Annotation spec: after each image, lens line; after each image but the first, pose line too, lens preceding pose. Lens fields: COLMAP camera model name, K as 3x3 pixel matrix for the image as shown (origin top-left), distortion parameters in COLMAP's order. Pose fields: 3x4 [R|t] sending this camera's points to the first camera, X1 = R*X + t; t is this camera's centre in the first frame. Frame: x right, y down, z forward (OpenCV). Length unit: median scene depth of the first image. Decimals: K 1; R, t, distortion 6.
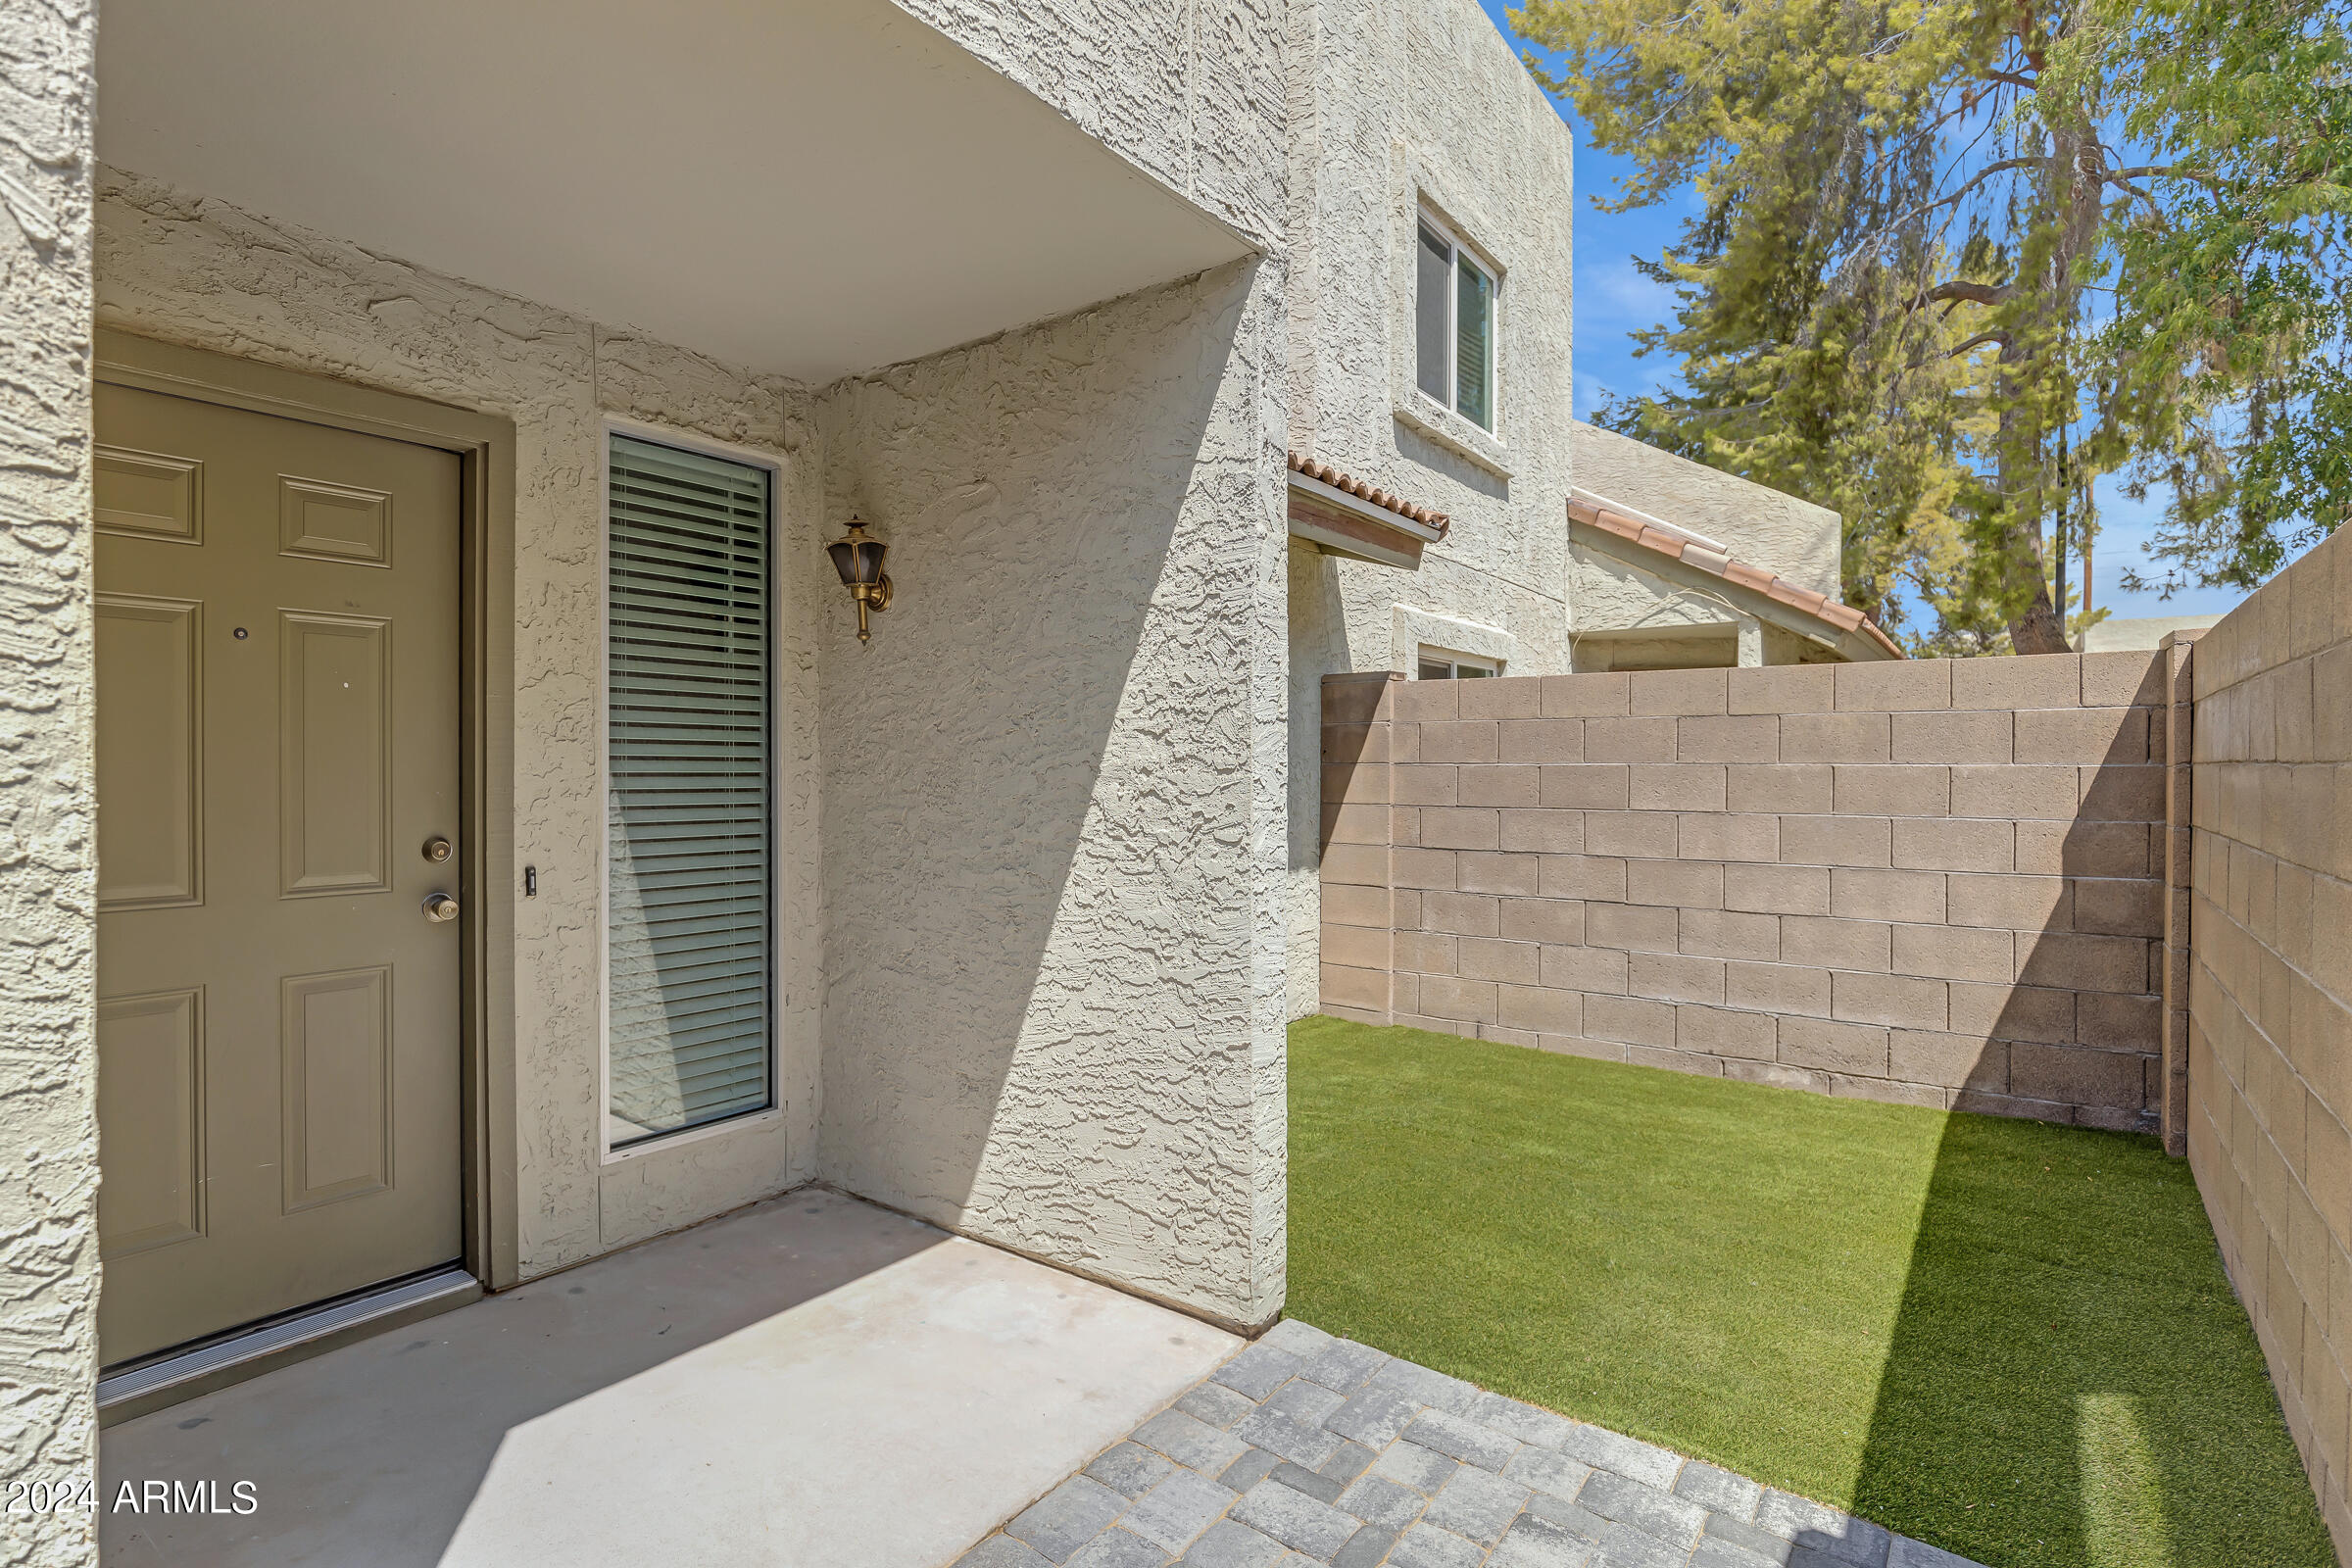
lens RADIAL K [[1184.9, 0, 1174.0], [0, 1184.9, 786.0], [0, 0, 1]] dist [-0.009570, 0.006068]
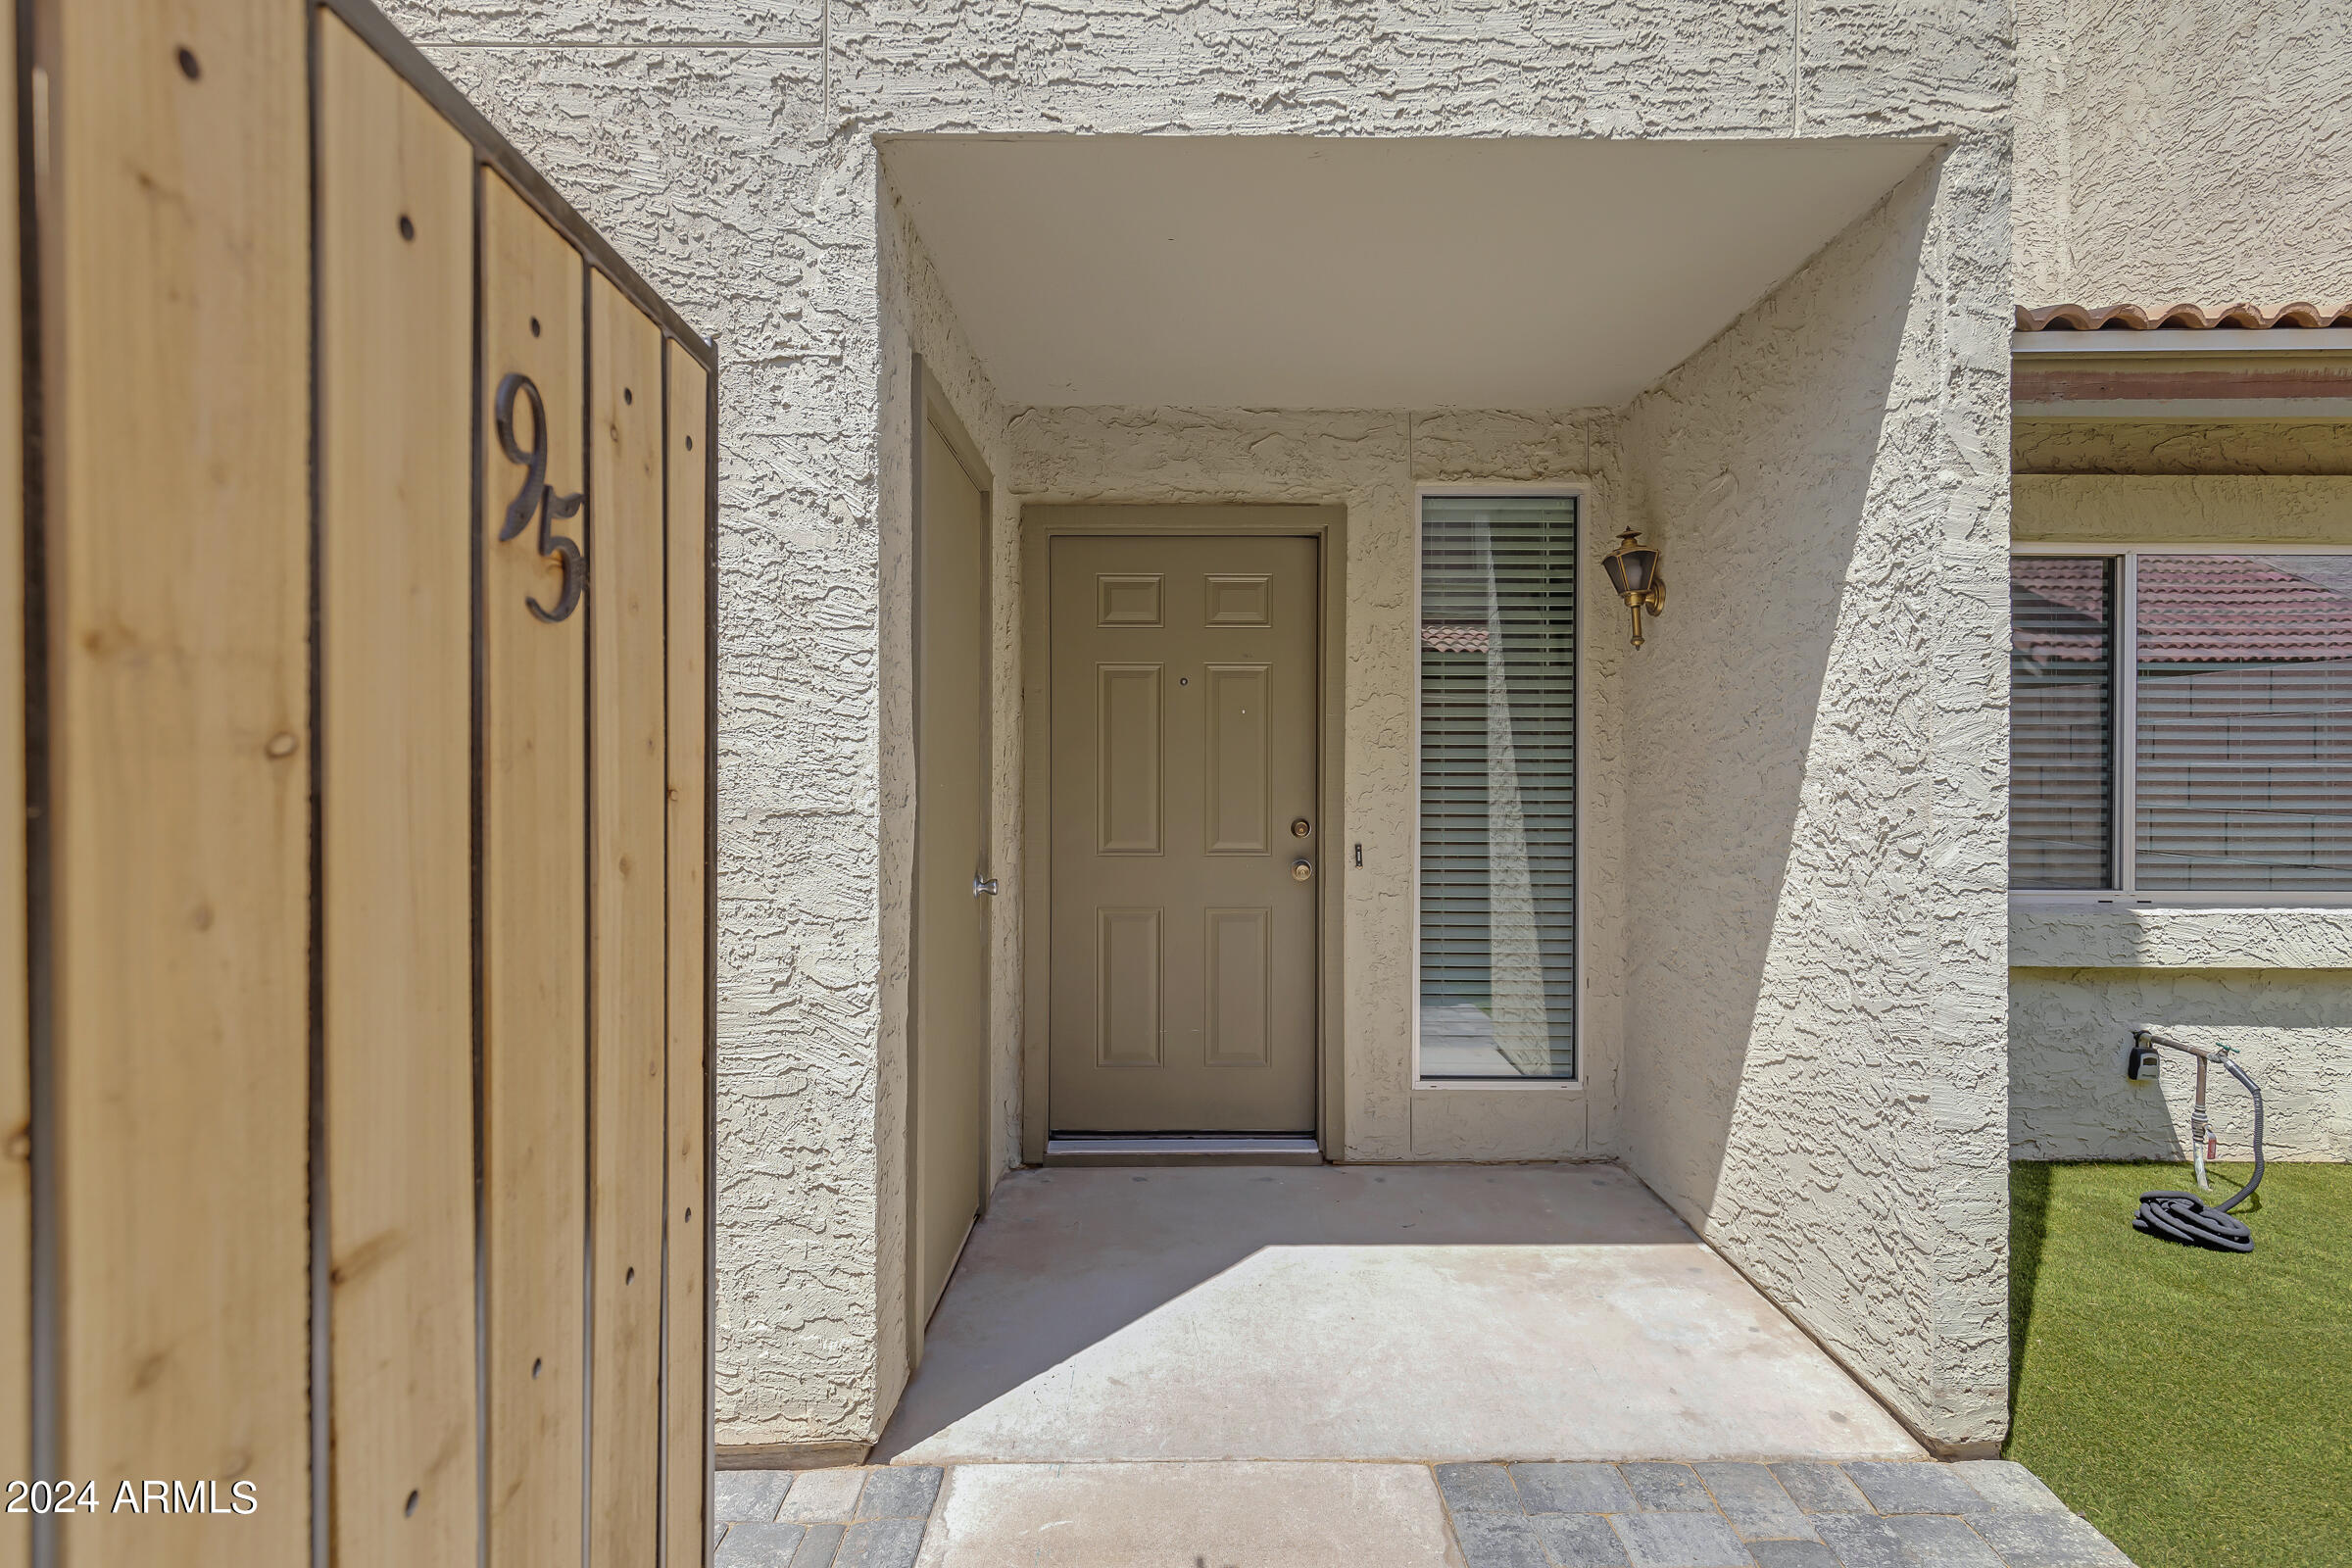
lens RADIAL K [[1184.9, 0, 1192.4], [0, 1184.9, 786.7], [0, 0, 1]] dist [-0.009570, 0.006068]
pose [[0.589544, 0.009841, -0.807677, 0.384114], [-0.011282, 0.999929, 0.003949, 0.001501], [0.807658, 0.006784, 0.589612, 0.080502]]
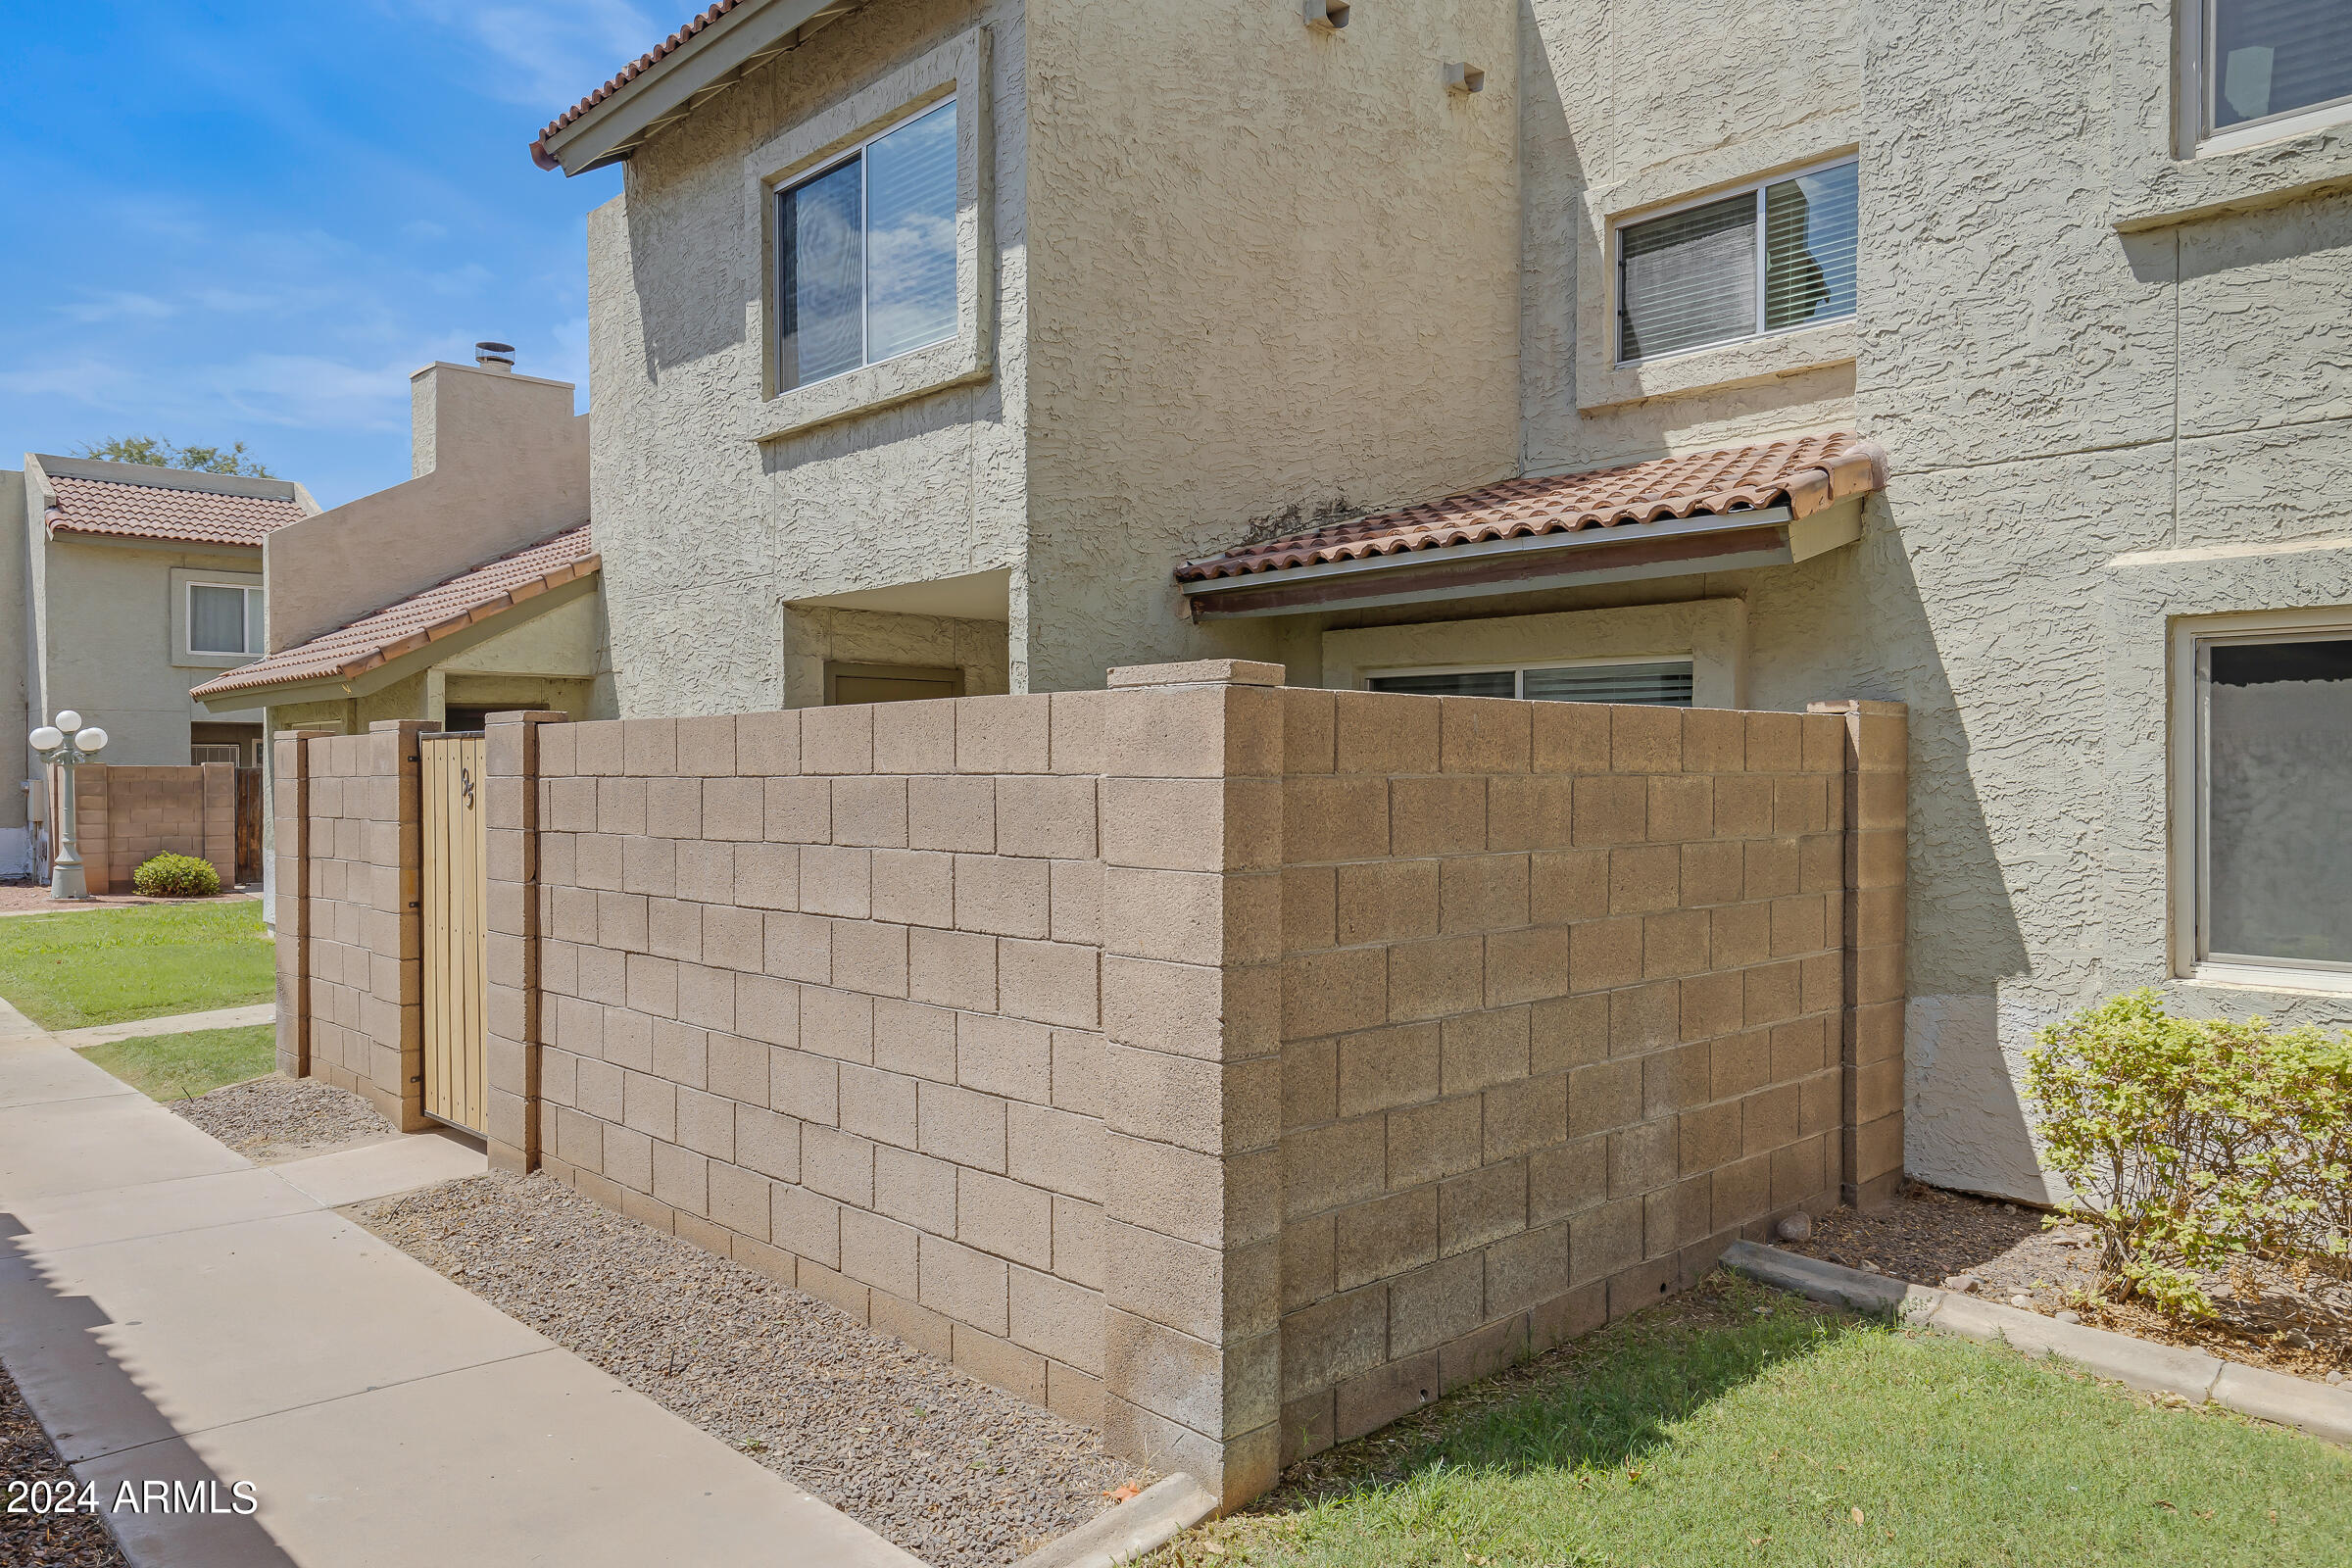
lens RADIAL K [[1644.7, 0, 1168.4], [0, 1644.7, 793.7], [0, 0, 1]] dist [-0.041049, -0.001286]
pose [[-0.180759, 0.008107, -0.983494, 2.450812], [-0.008700, 0.999914, 0.009841, -0.087930], [0.983489, 0.010335, -0.180673, 1.568971]]
